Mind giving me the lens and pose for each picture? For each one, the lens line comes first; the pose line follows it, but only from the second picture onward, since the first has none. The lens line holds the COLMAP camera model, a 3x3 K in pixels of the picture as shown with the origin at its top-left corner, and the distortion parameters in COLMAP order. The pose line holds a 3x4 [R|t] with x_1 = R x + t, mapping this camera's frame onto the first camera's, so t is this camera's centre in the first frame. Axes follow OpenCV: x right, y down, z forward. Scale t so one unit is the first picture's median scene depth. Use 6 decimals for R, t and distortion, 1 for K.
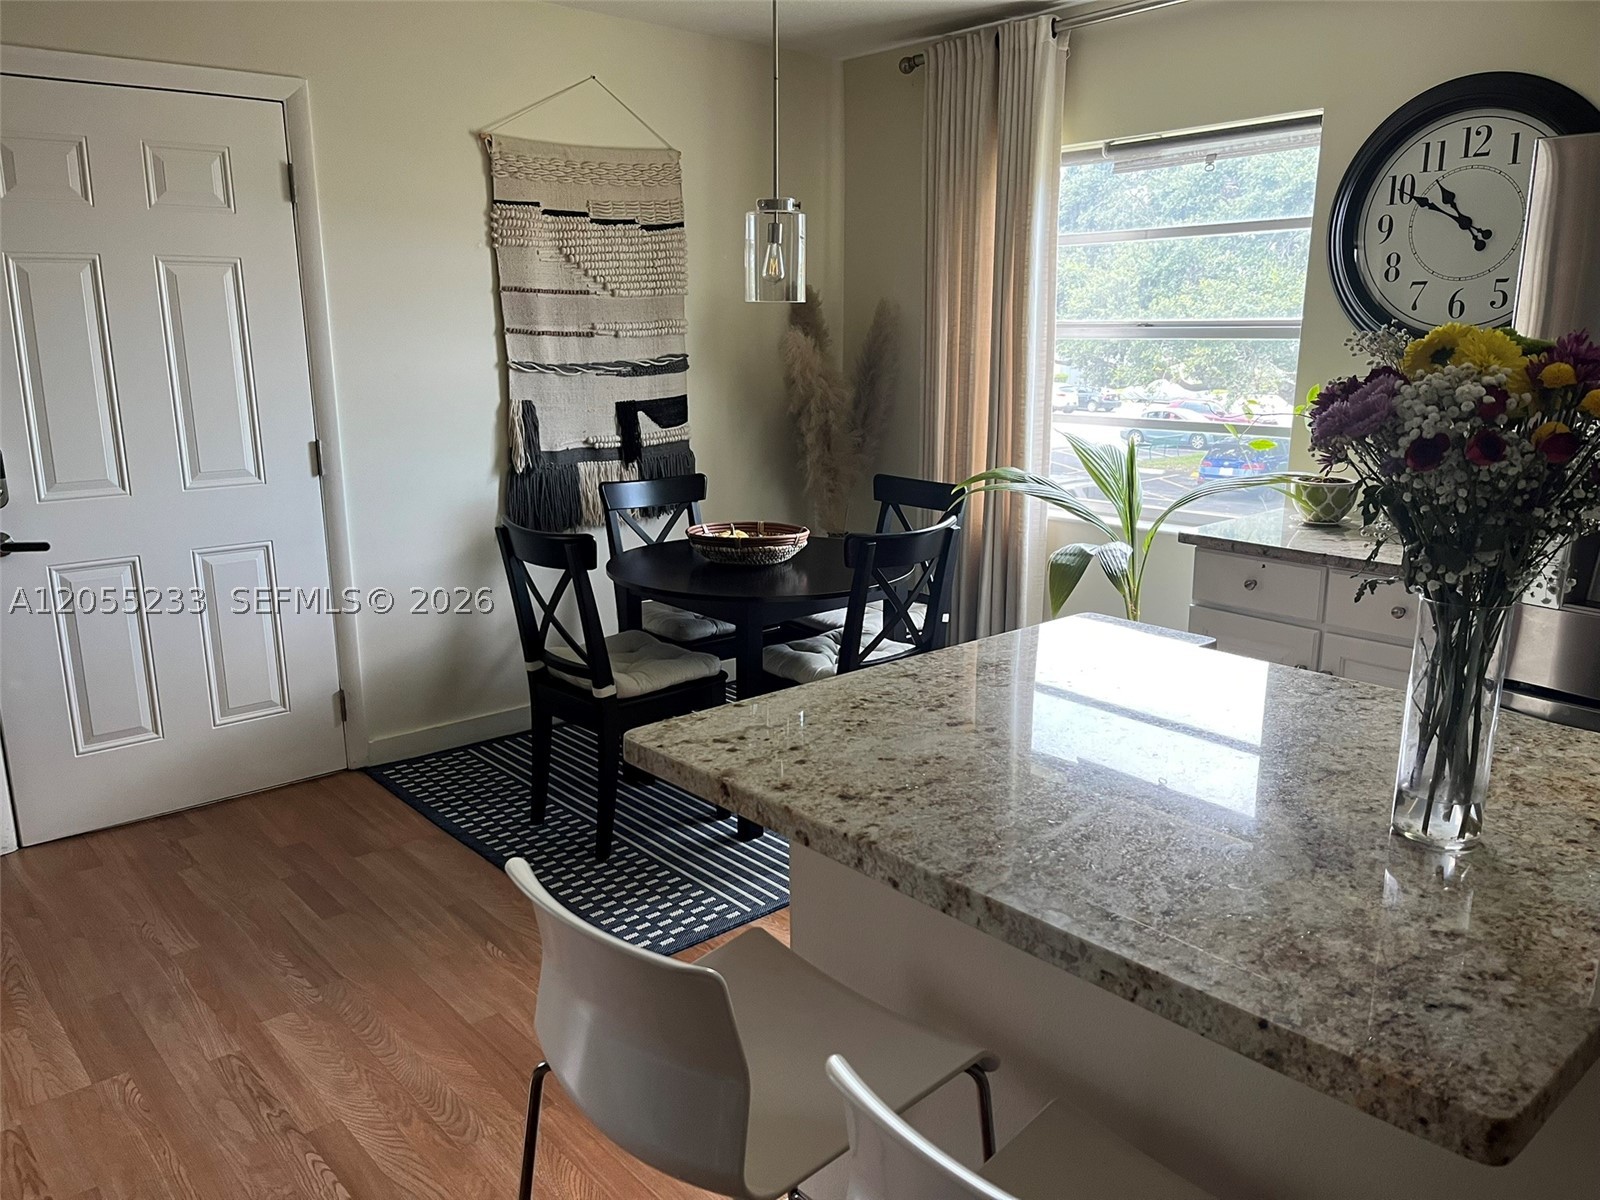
lens RADIAL K [[1213.2, 0, 795.2], [0, 1213.2, 601.9], [0, 0, 1]] dist [-0.000222, -0.012543]
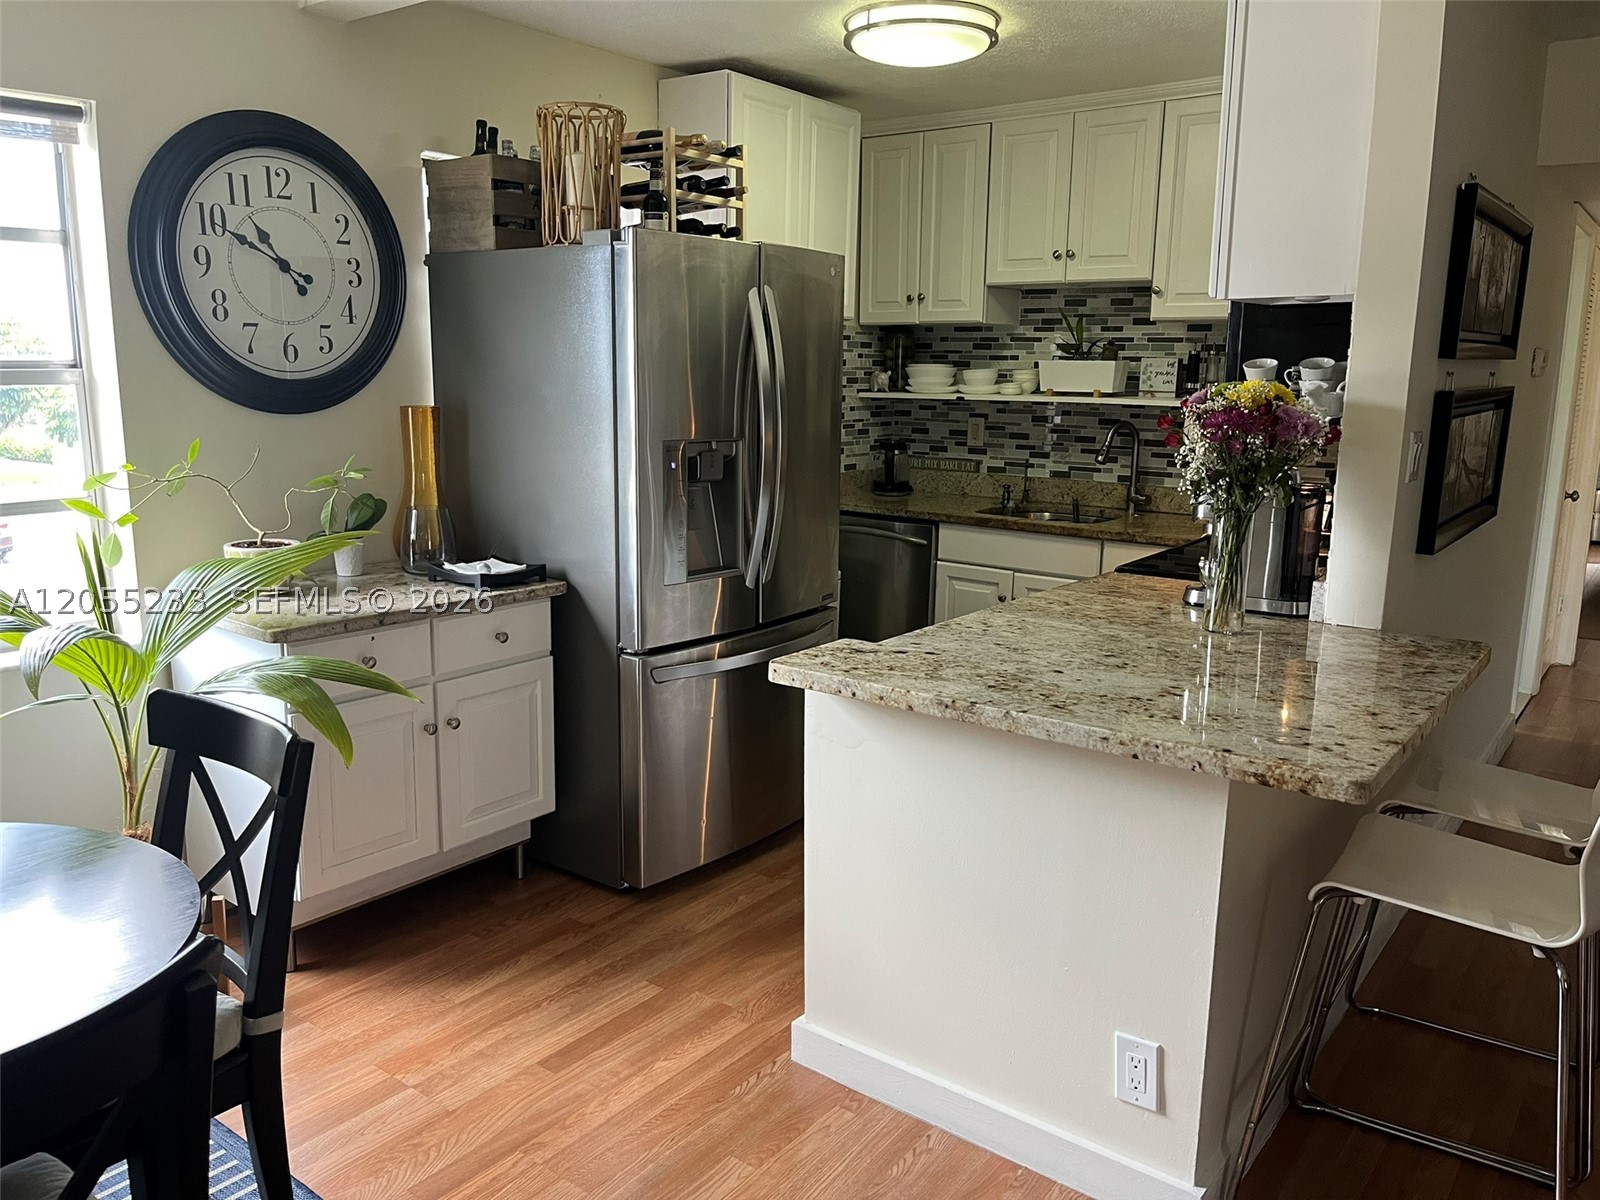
lens RADIAL K [[1213.2, 0, 795.5], [0, 1213.2, 603.0], [0, 0, 1]] dist [-0.000222, -0.012543]
pose [[-0.189020, -0.186567, 0.964087, -0.521793], [0.215355, 0.950009, 0.226065, -0.188979], [-0.958068, 0.250351, -0.139393, 0.818526]]
